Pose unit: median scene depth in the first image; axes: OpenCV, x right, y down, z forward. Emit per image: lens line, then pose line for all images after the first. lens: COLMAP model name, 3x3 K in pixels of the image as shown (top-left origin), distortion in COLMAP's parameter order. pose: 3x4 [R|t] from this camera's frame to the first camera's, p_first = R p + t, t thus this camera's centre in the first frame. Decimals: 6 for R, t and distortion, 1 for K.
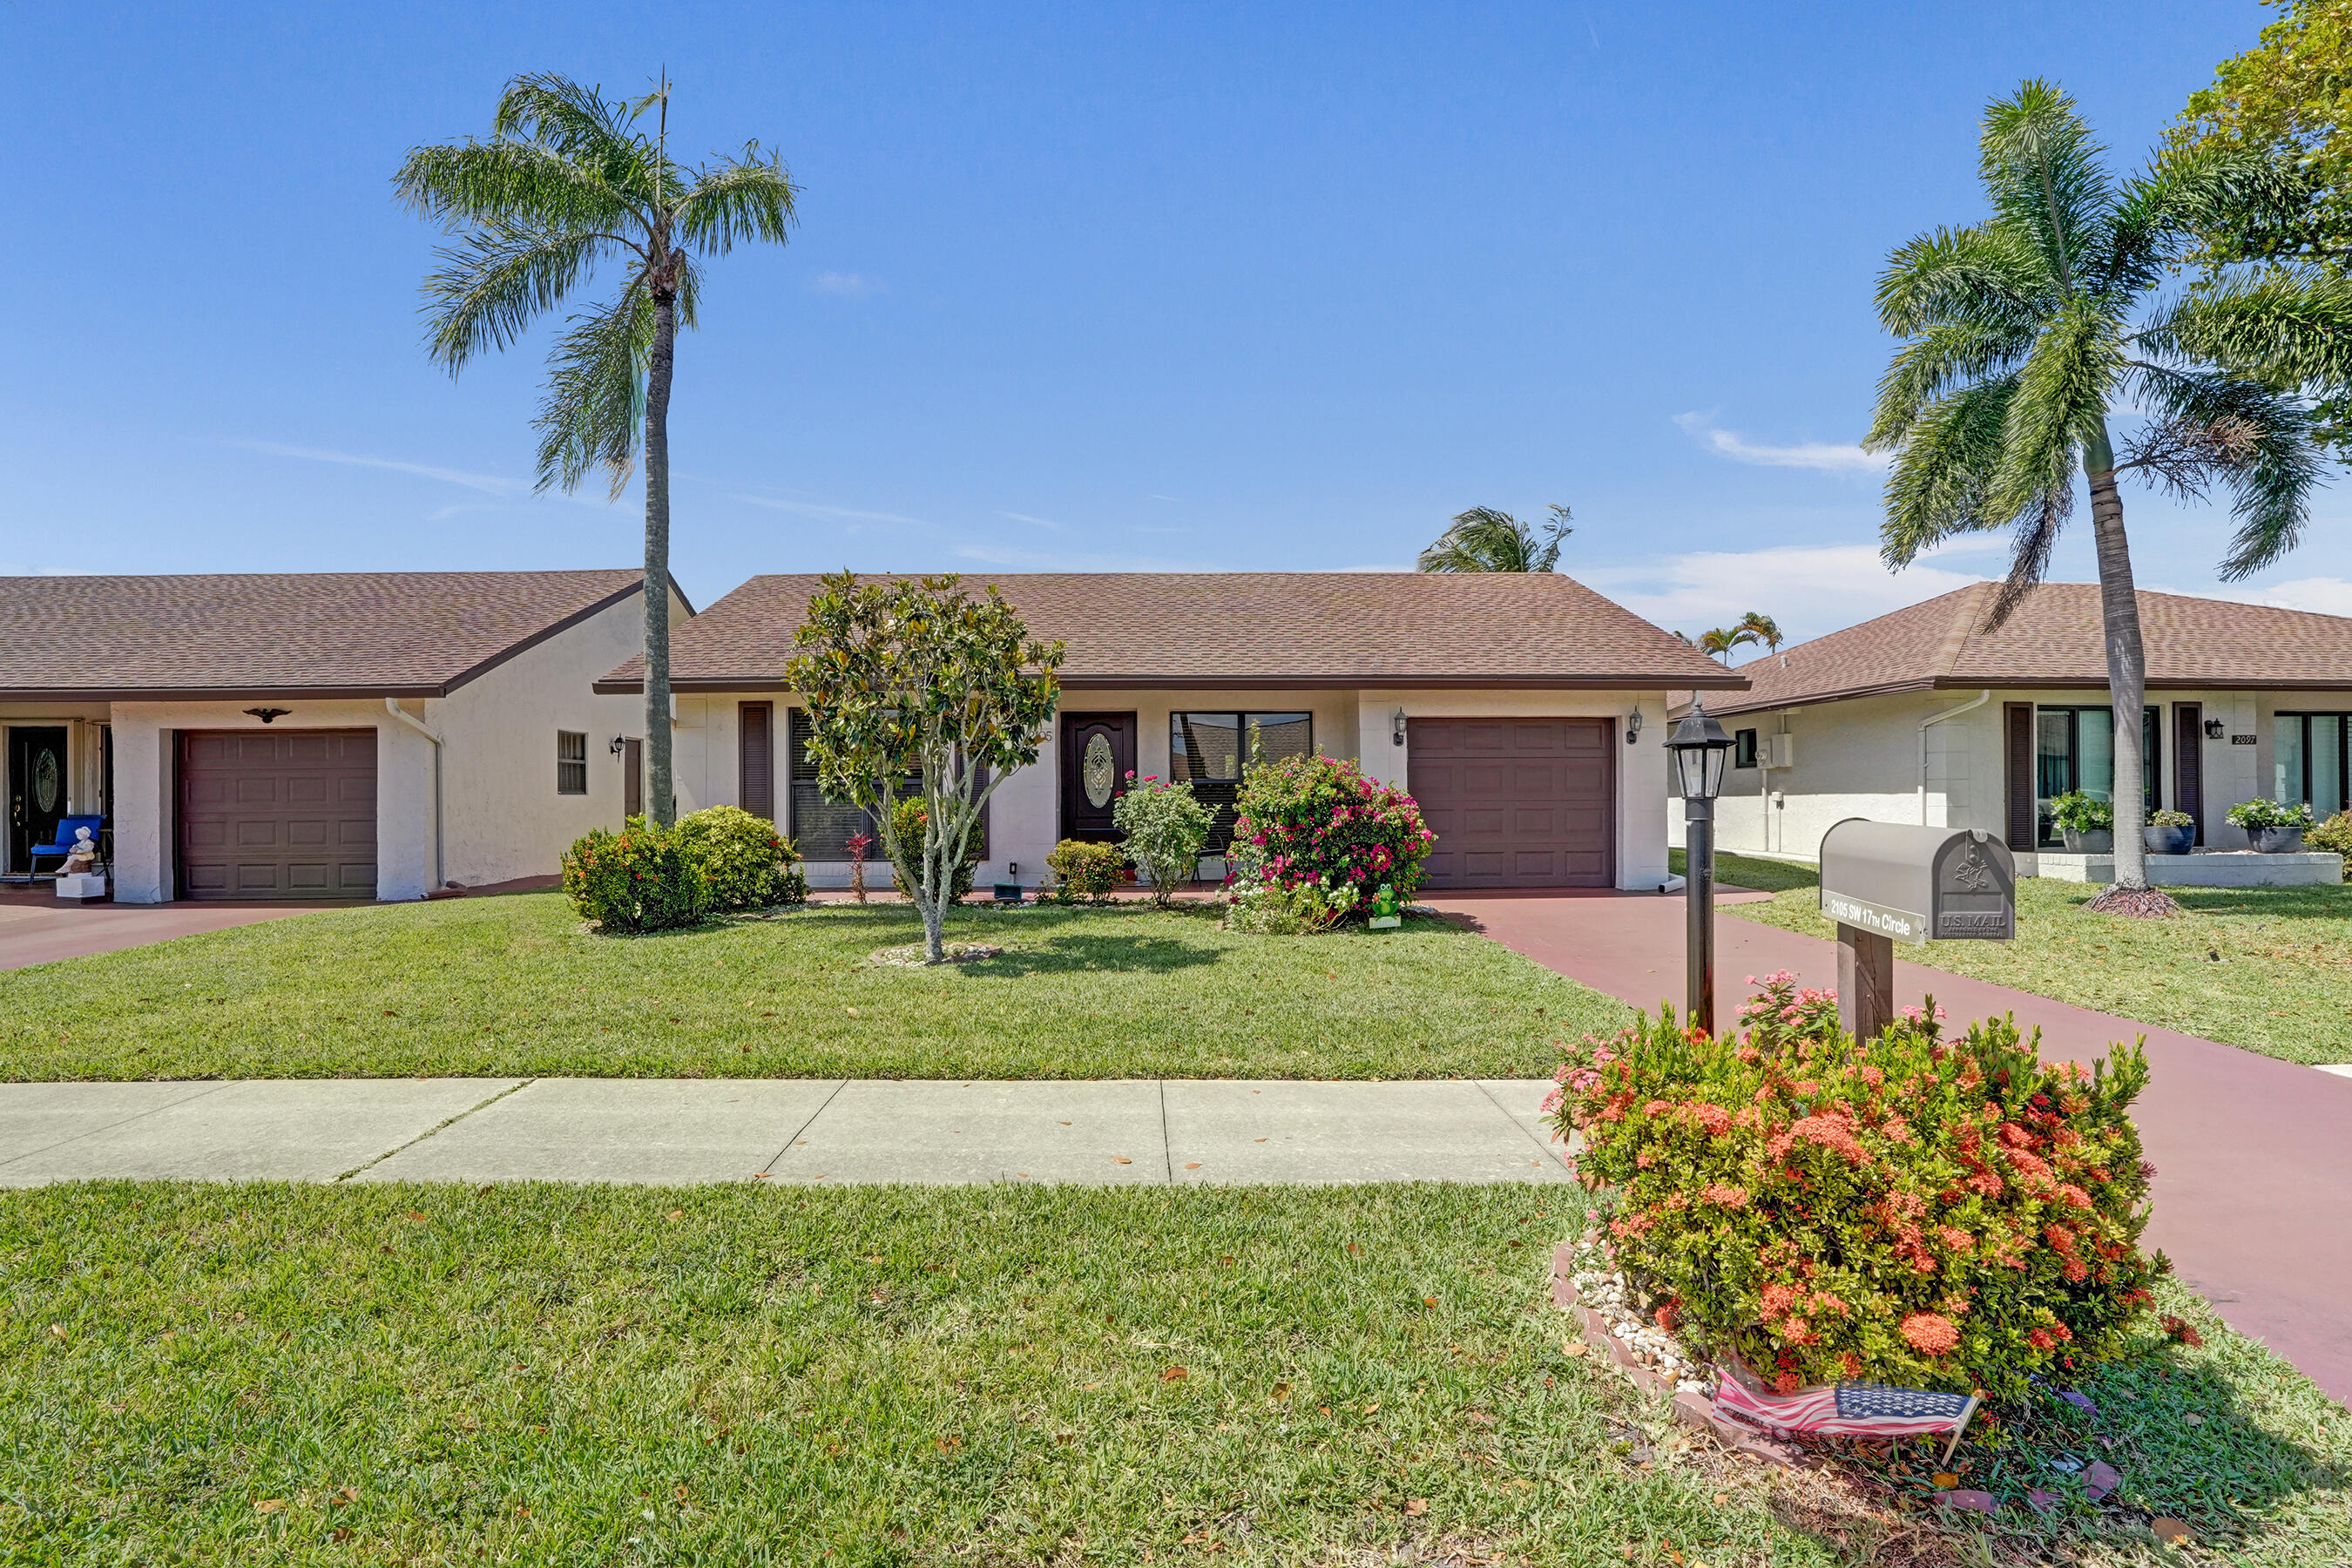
lens RADIAL K [[1111.8, 0, 1160.8], [0, 1111.8, 800.1], [0, 0, 1]] dist [-0.044884, 0.007871]
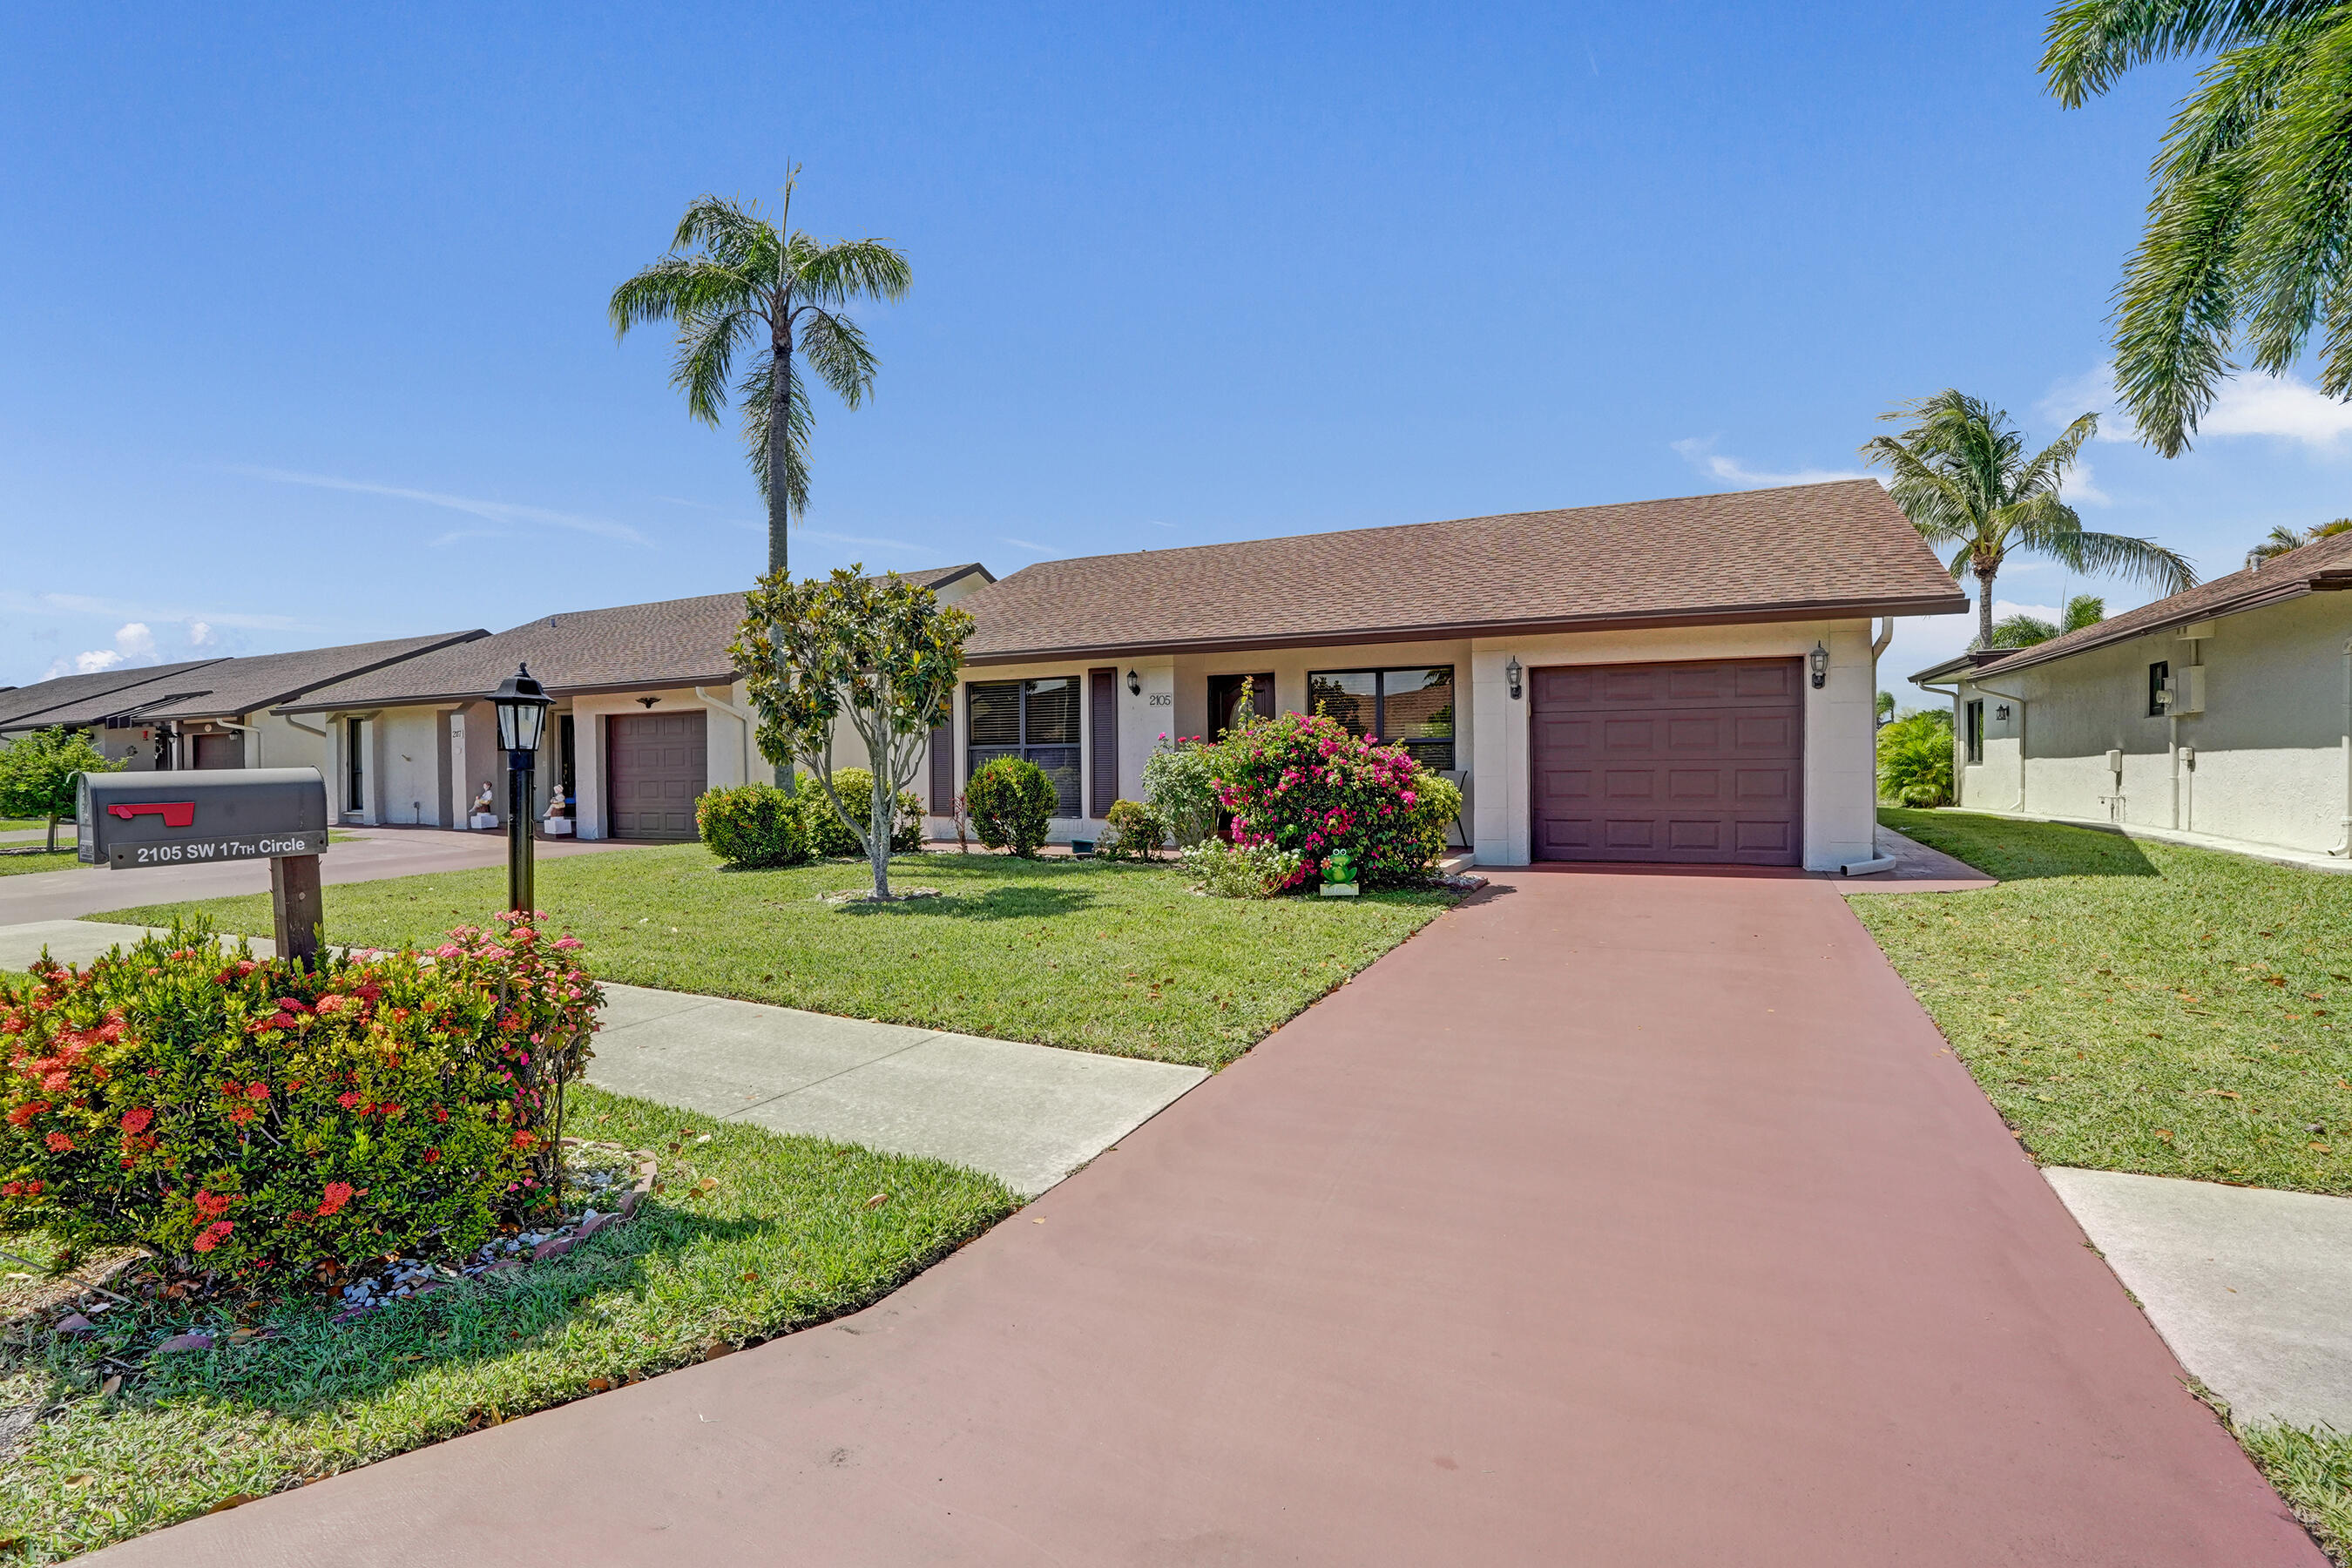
lens RADIAL K [[1111.8, 0, 1154.7], [0, 1111.8, 763.2], [0, 0, 1]] dist [-0.044884, 0.007871]
pose [[0.885089, -0.004882, -0.465397, 0.377924], [0.003834, 0.999988, -0.003198, 0.004297], [0.465407, 0.001047, 0.885096, 0.073941]]
